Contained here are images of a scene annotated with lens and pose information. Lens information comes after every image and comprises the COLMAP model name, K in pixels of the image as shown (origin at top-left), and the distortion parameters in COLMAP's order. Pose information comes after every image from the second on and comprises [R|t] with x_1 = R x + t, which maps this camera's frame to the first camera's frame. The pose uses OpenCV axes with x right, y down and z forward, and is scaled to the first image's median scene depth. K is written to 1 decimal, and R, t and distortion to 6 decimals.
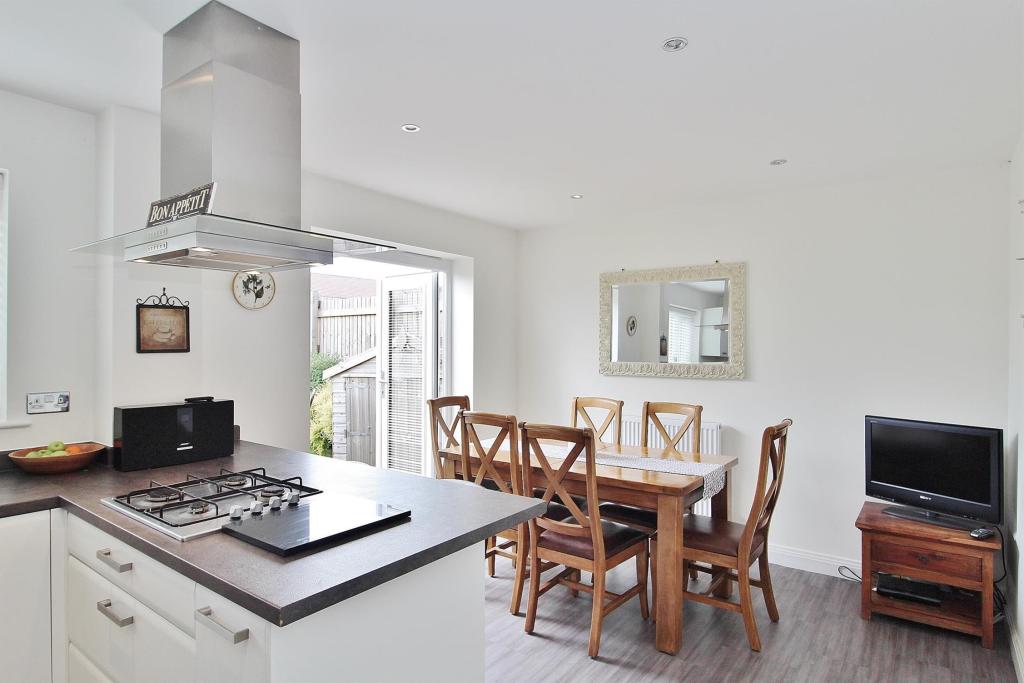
lens RADIAL K [[598.4, 0, 512.6], [0, 598.4, 336.0], [0, 0, 1]] dist [0.018460, -0.000474]
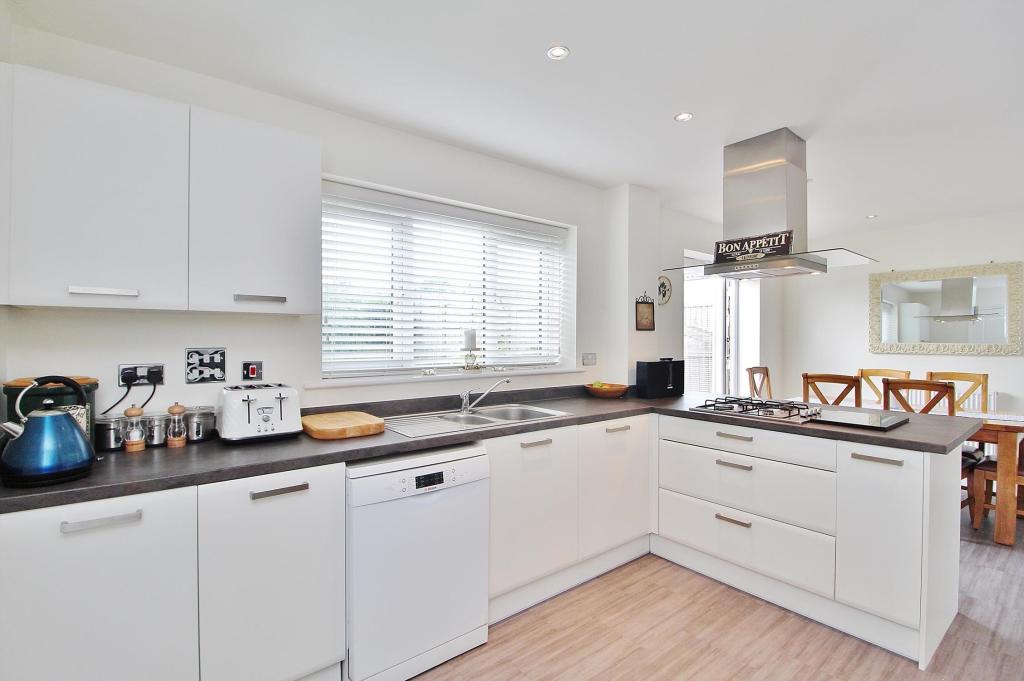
lens RADIAL K [[497.9, 0, 509.1], [0, 497.9, 339.6], [0, 0, 1]] dist [-0.004796, -0.000102]
pose [[0.968558, 0.000170, -0.248787, -0.583459], [0.003987, 0.999861, 0.016204, 0.027631], [0.248755, -0.016686, 0.968423, -0.399617]]
